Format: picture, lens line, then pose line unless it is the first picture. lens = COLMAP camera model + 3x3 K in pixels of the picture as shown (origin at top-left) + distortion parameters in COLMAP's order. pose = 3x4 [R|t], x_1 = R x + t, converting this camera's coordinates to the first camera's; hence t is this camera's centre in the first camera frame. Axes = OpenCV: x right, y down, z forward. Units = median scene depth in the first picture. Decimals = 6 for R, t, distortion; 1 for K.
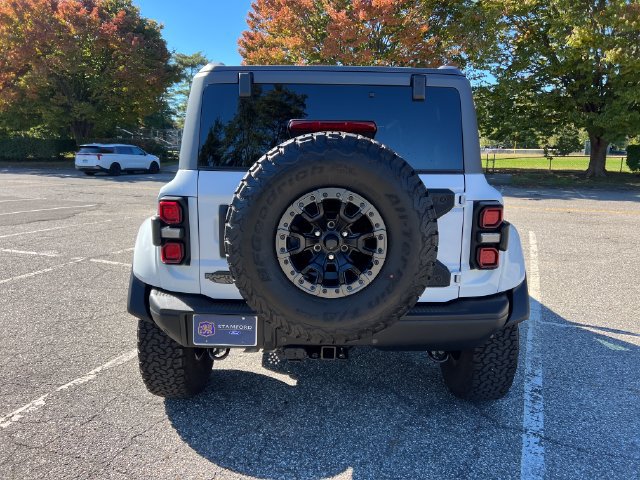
lens RADIAL K [[478.8, 0, 324.1], [0, 478.8, 237.7], [0, 0, 1]] dist [0.062892, -0.067596]
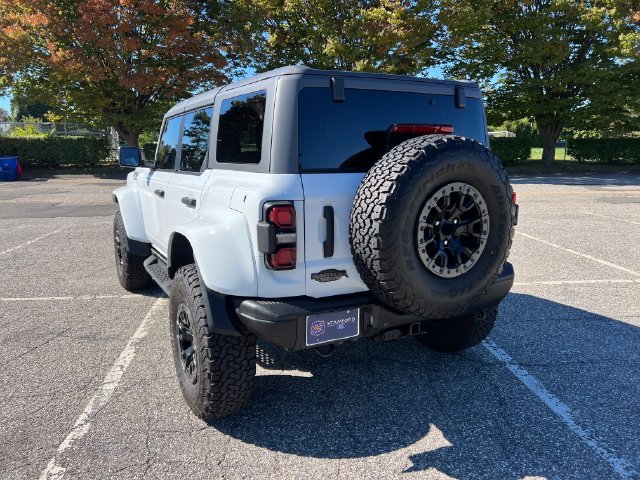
lens RADIAL K [[478.8, 0, 317.8], [0, 478.8, 239.9], [0, 0, 1]] dist [0.062892, -0.067596]
pose [[0.875186, -0.105239, 0.472202, -0.510250], [0.098003, 0.994383, 0.039976, -0.027042], [-0.473757, 0.011291, 0.880583, 0.075597]]
